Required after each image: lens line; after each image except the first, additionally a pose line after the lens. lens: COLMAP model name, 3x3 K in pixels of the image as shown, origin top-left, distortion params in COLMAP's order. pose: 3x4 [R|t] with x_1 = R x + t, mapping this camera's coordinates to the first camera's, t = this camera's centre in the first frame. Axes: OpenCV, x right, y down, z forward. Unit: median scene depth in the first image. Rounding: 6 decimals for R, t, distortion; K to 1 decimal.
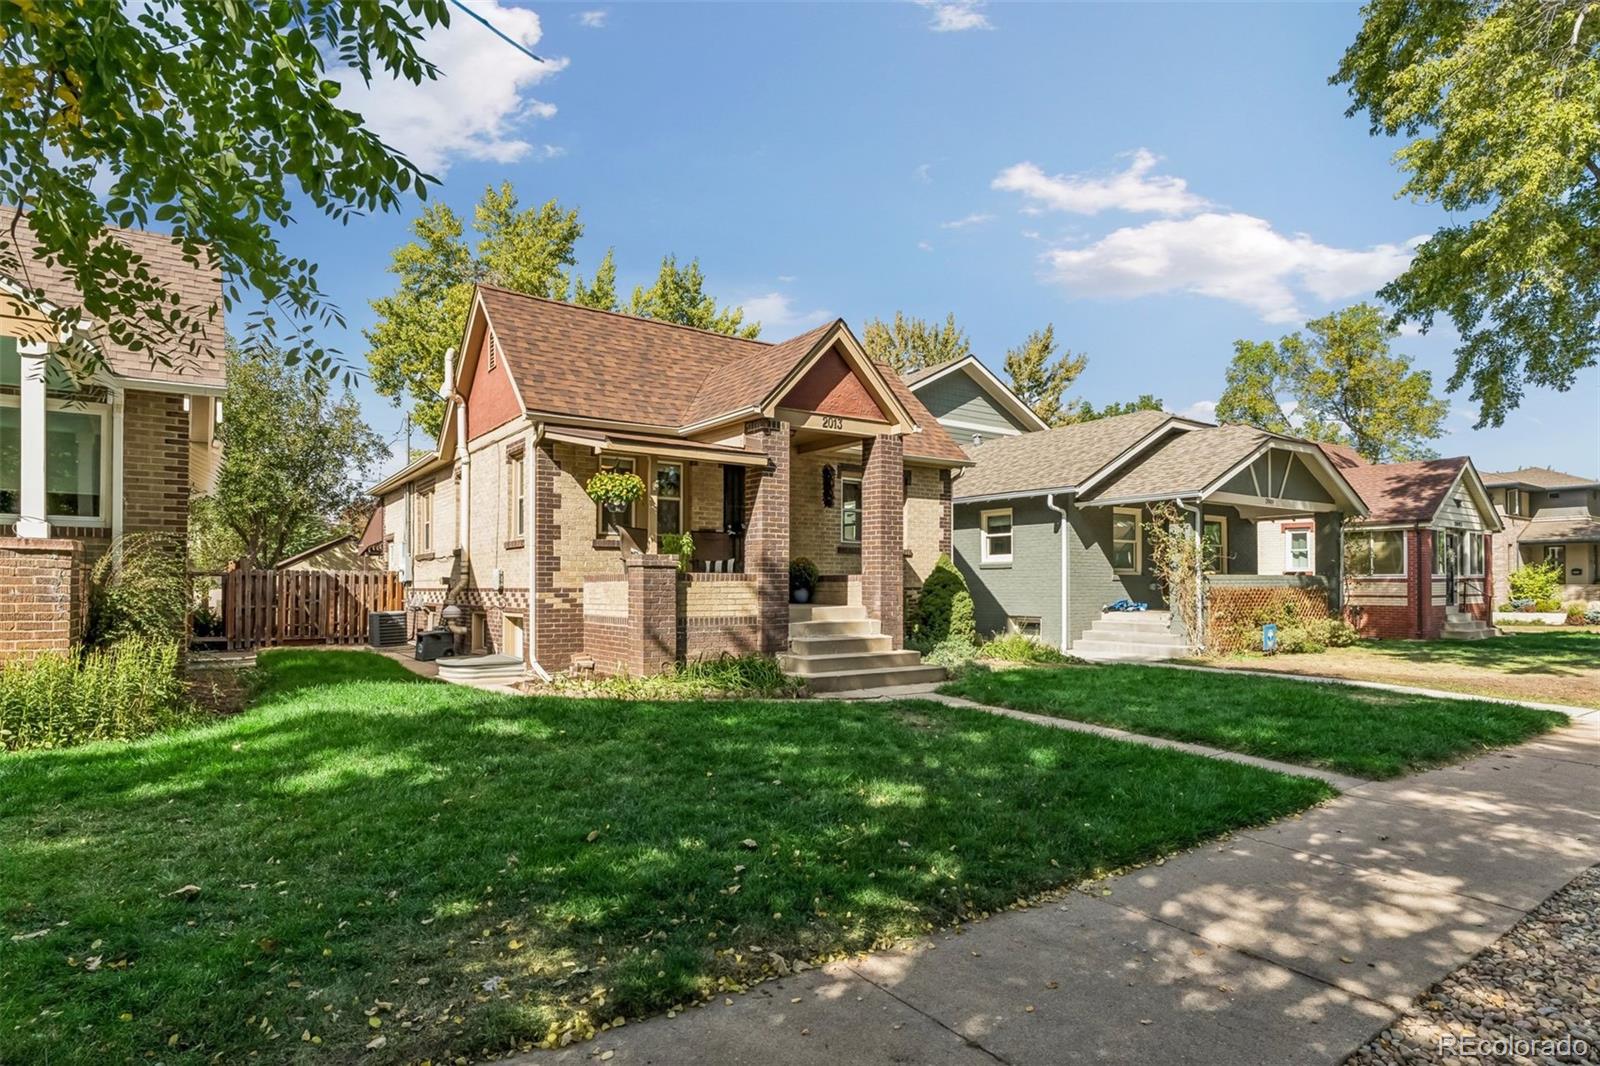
lens RADIAL K [[875.0, 0, 800.0], [0, 875.0, 533.0], [0, 0, 1]] dist [-0.000941, -0.000123]
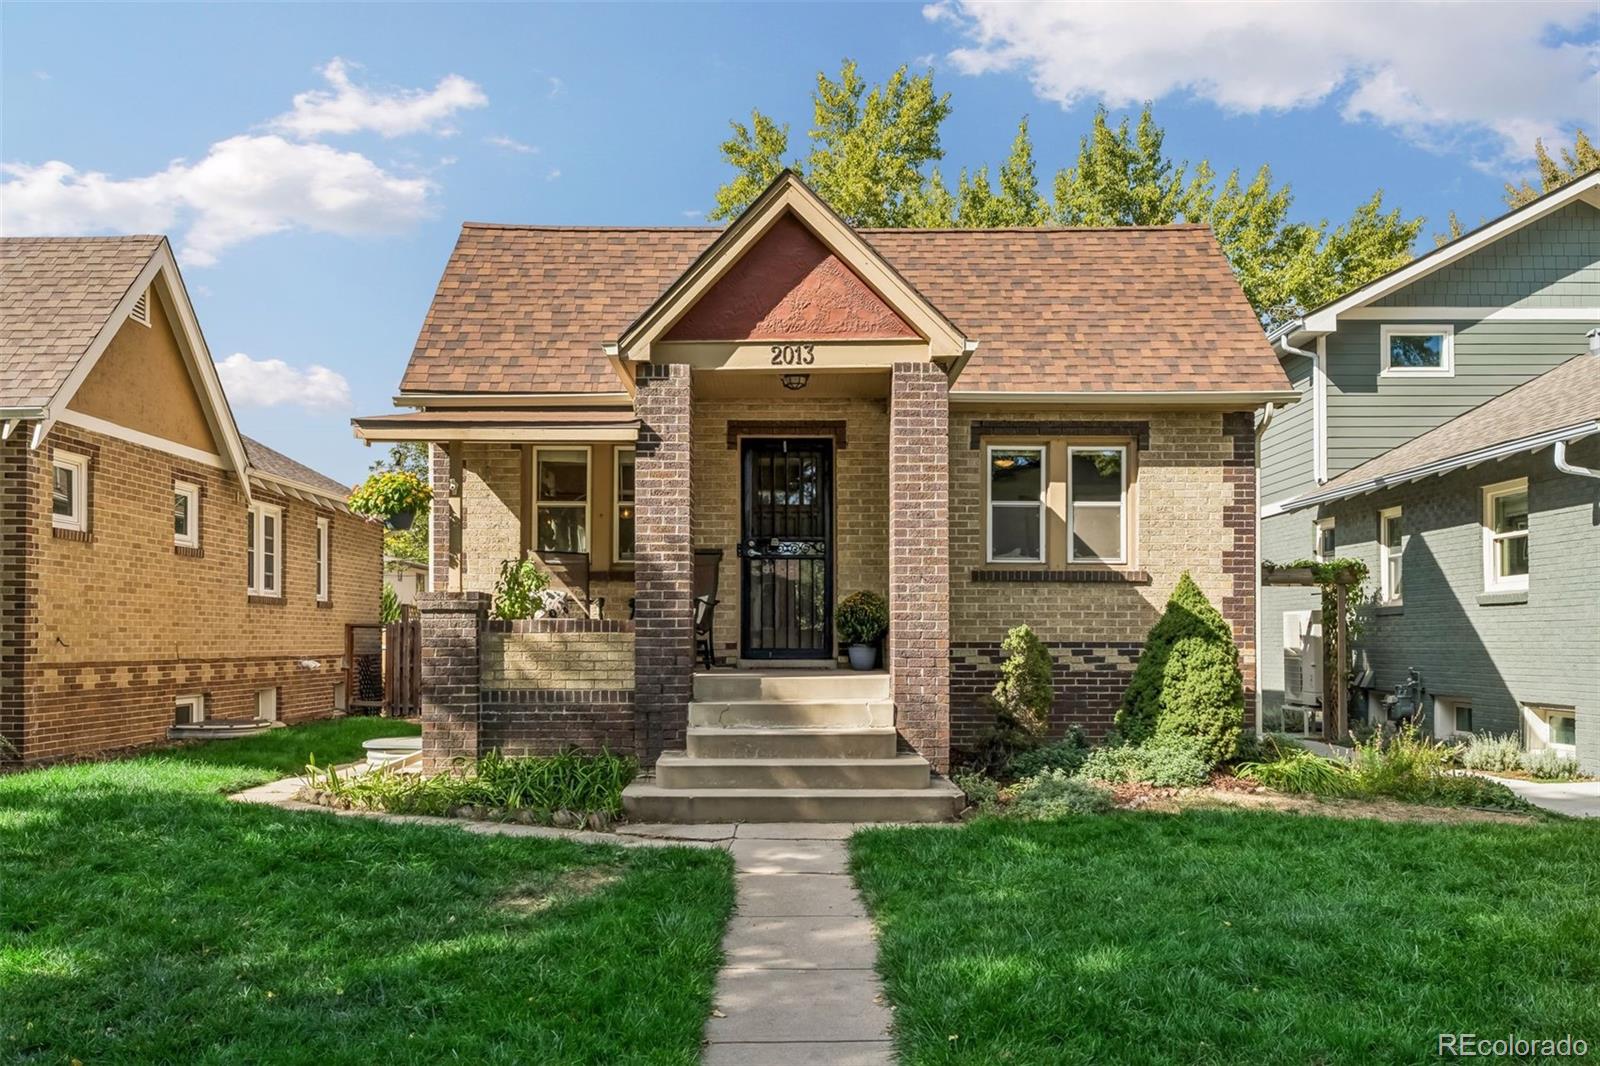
lens RADIAL K [[1287.6, 0, 799.7], [0, 1287.6, 582.0], [0, 0, 1]] dist [0.006445, 0.003435]
pose [[0.816214, -0.026065, -0.577161, 0.514144], [0.035580, 0.999353, 0.005185, 0.017843], [0.576653, -0.024767, 0.816614, 0.308636]]
